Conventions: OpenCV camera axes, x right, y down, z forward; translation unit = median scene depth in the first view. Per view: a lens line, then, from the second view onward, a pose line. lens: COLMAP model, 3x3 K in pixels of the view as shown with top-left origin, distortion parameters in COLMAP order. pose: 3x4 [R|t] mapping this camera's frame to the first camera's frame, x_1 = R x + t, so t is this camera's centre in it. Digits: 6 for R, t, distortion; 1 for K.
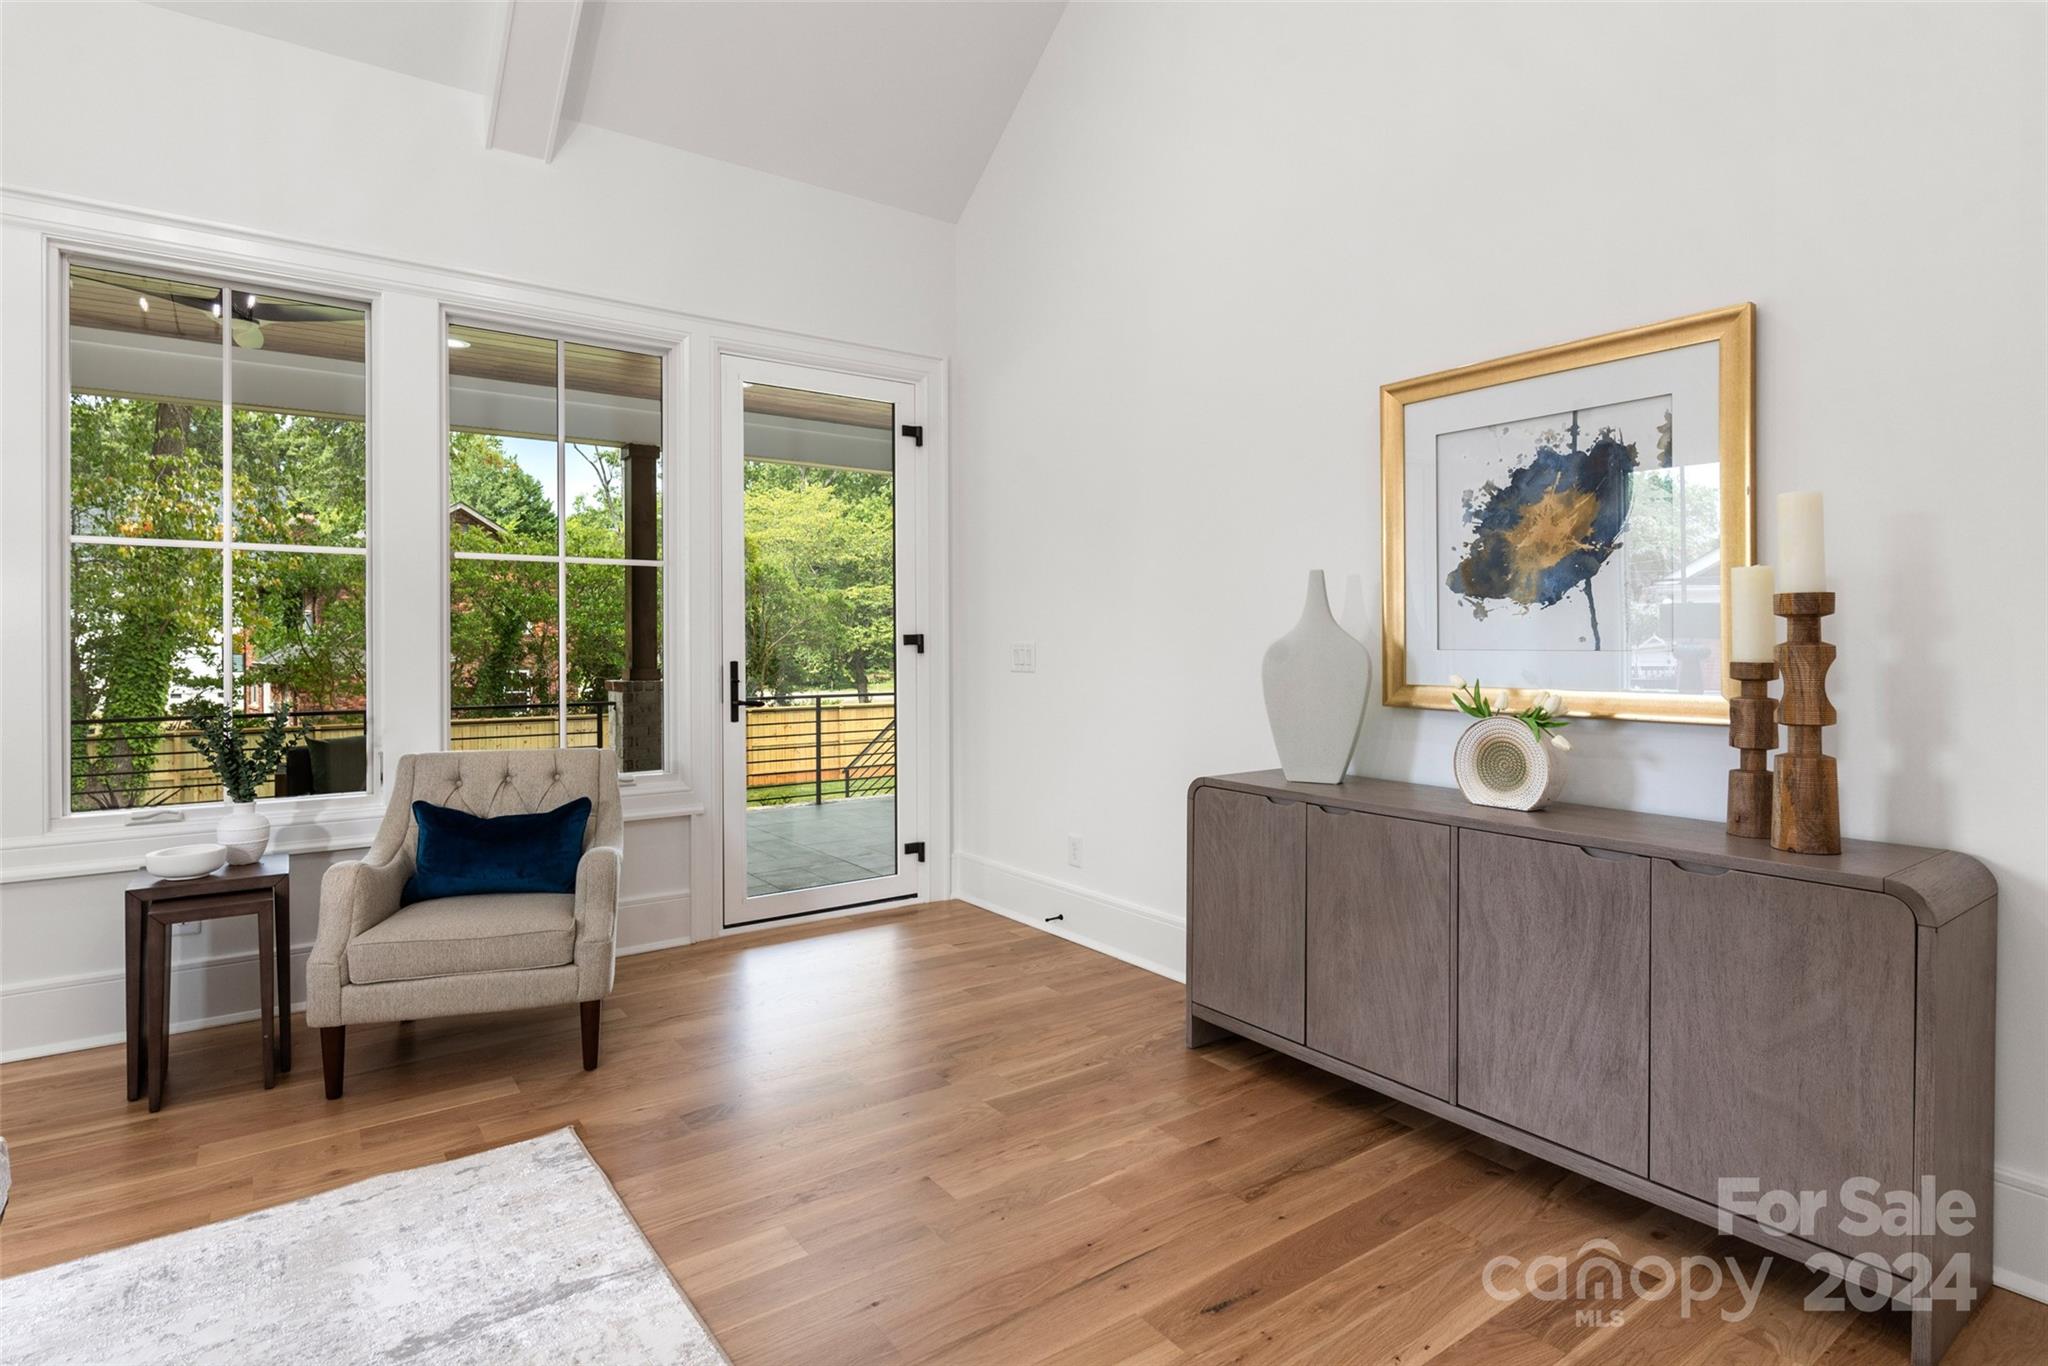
lens RADIAL K [[1046.7, 0, 1006.8], [0, 1046.7, 636.0], [0, 0, 1]] dist [0.002015, -0.000380]
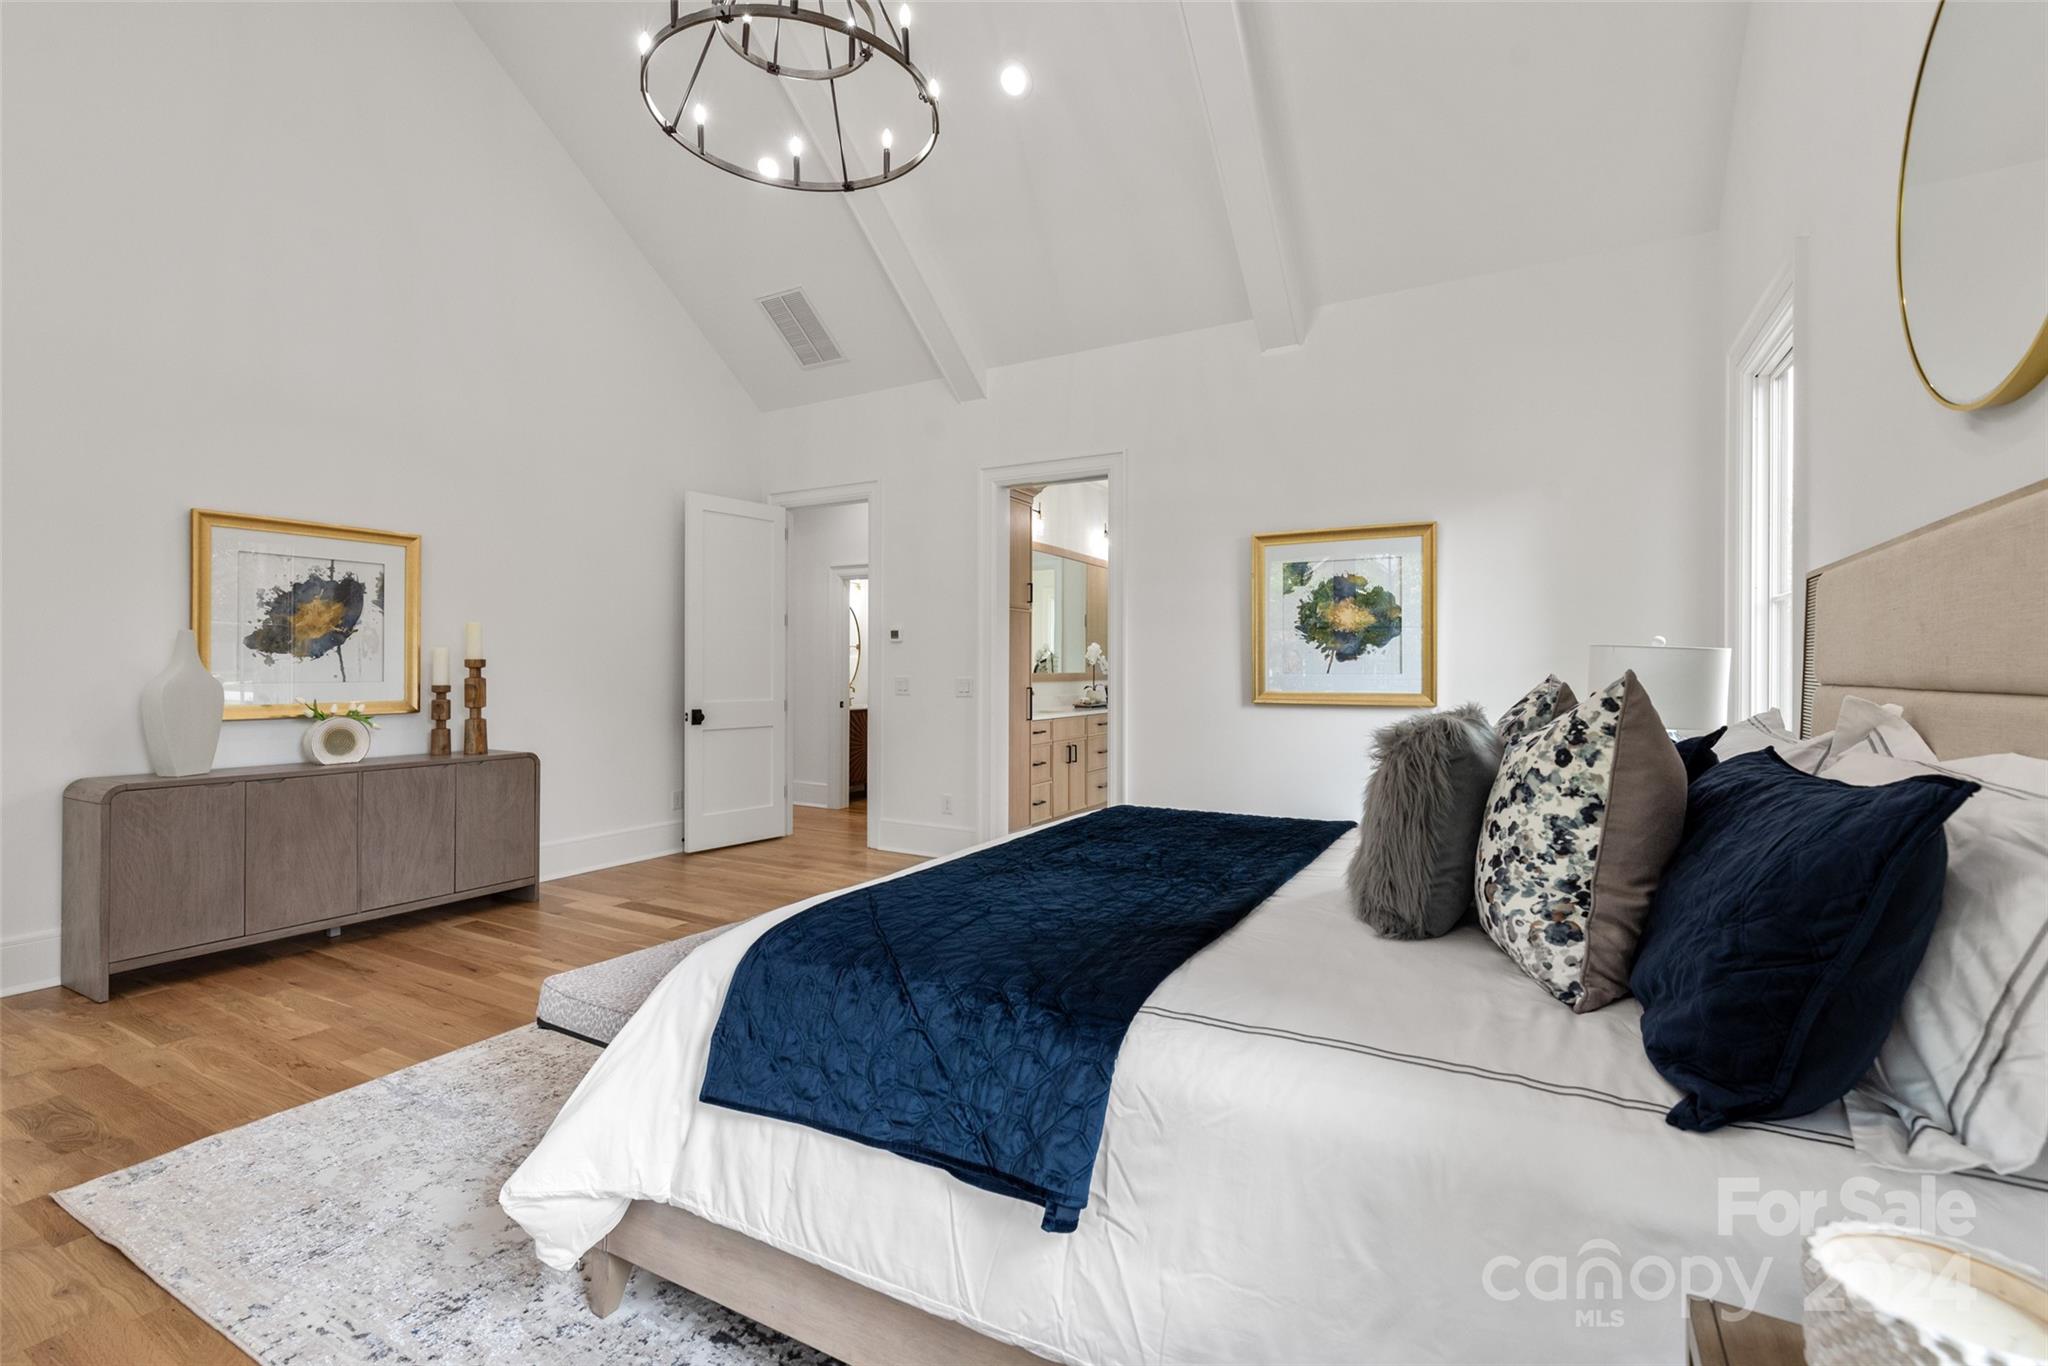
lens RADIAL K [[898.8, 0, 1023.7], [0, 898.8, 680.6], [0, 0, 1]] dist [0.008658, -0.000710]
pose [[-0.421001, -0.010335, 0.907001, -1.480803], [-0.003723, 0.999946, 0.009666, -0.010008], [-0.907052, 0.000693, -0.421017, 0.525115]]
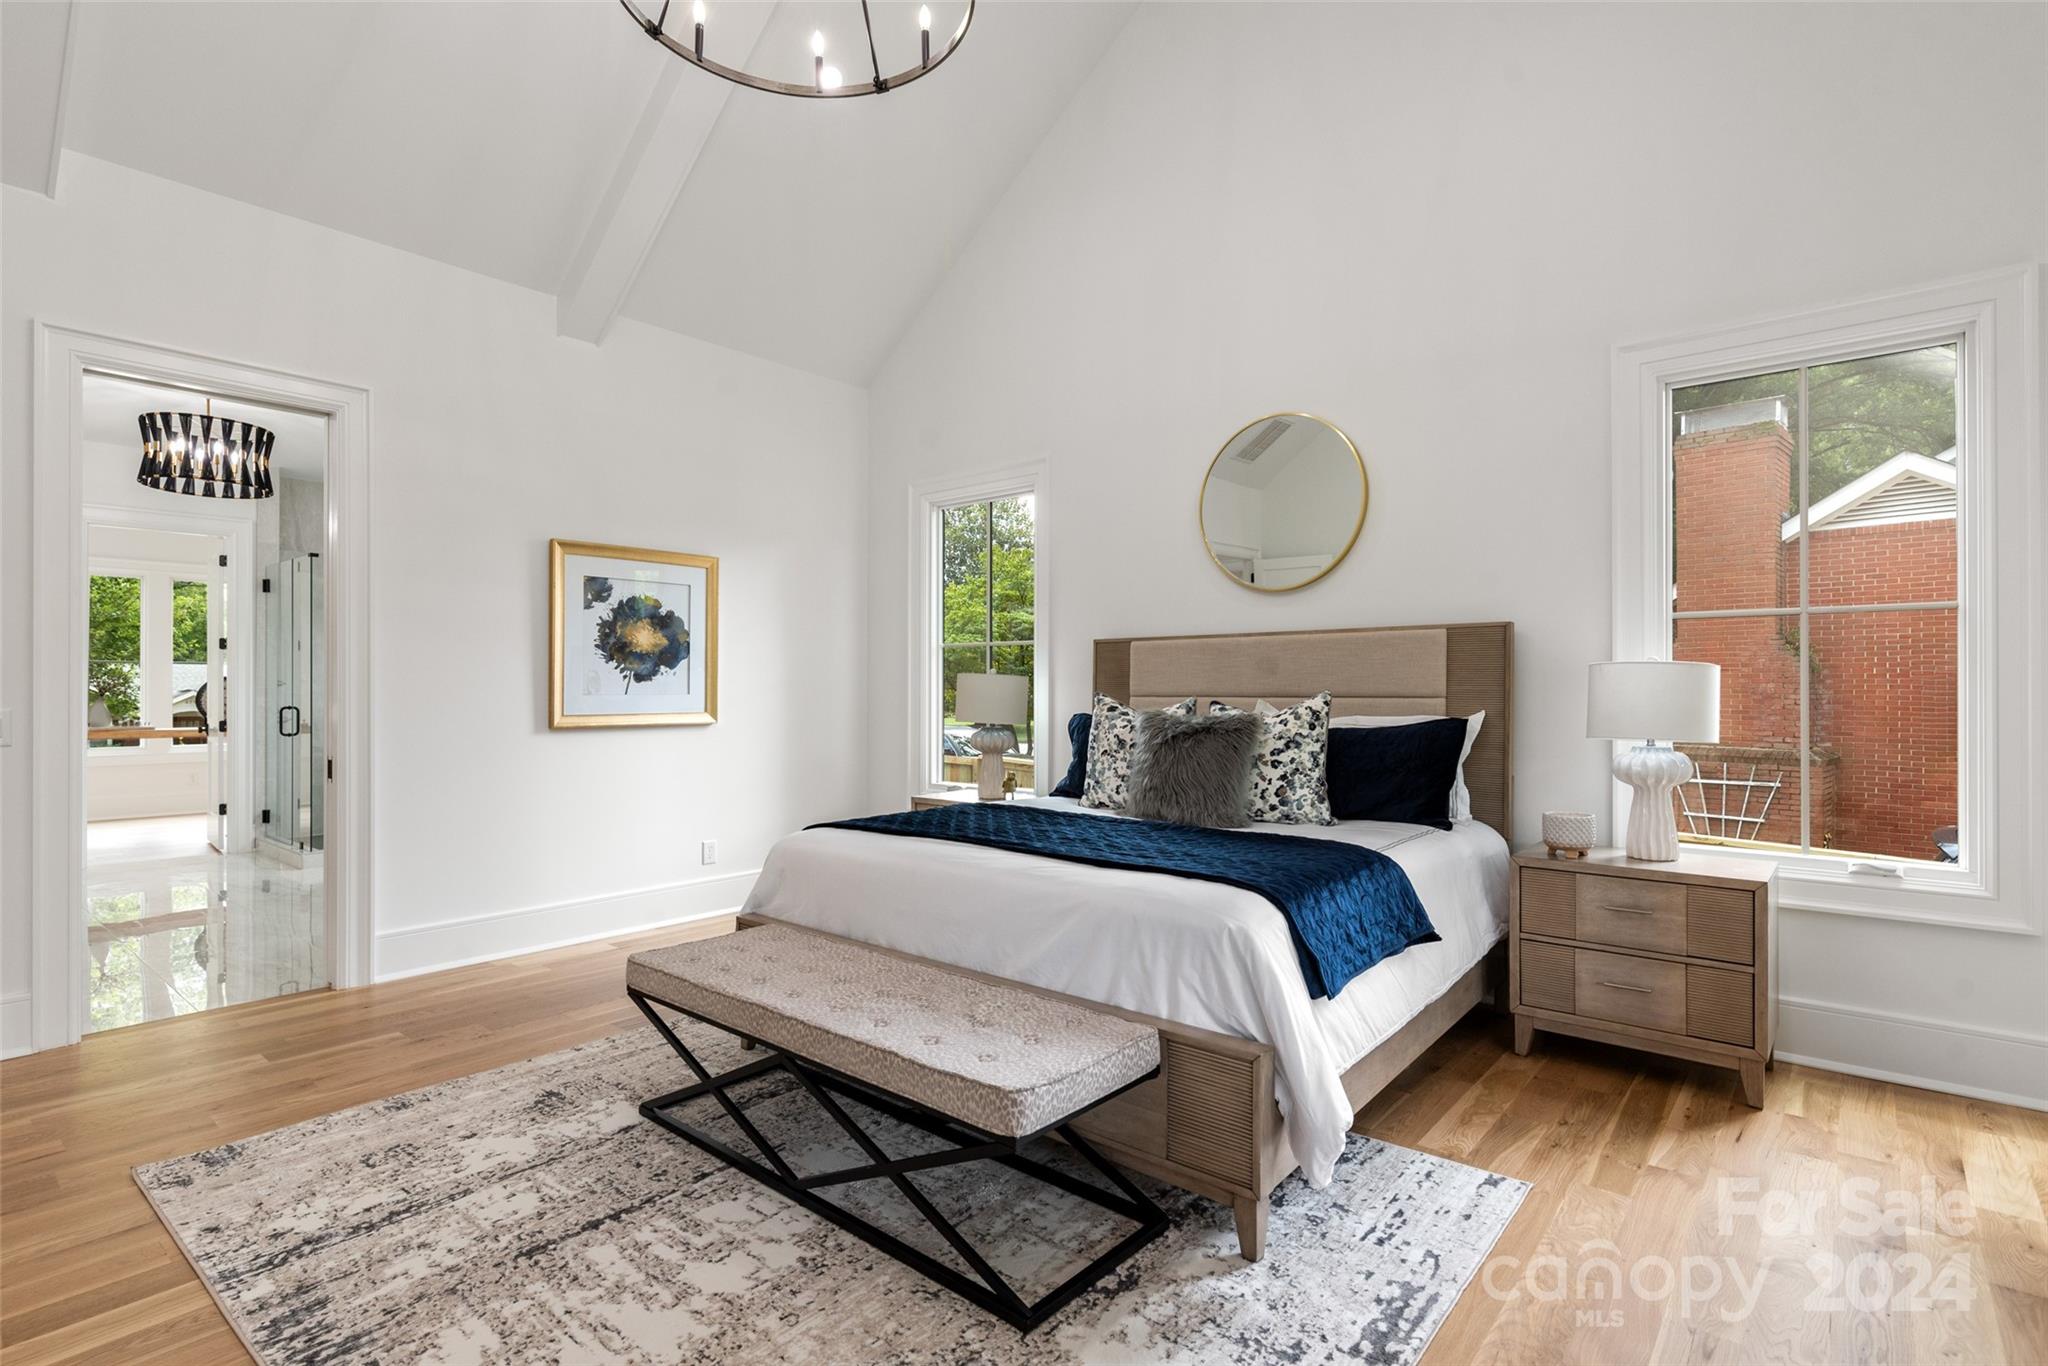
lens RADIAL K [[989.0, 0, 1016.0], [0, 989.0, 690.5], [0, 0, 1]] dist [0.000029, 0.000350]
pose [[-0.970429, 0.005023, -0.241335, -0.382637], [0.005160, 0.999987, 0.000067, -0.013651], [0.241332, -0.001180, -0.970442, 1.266391]]
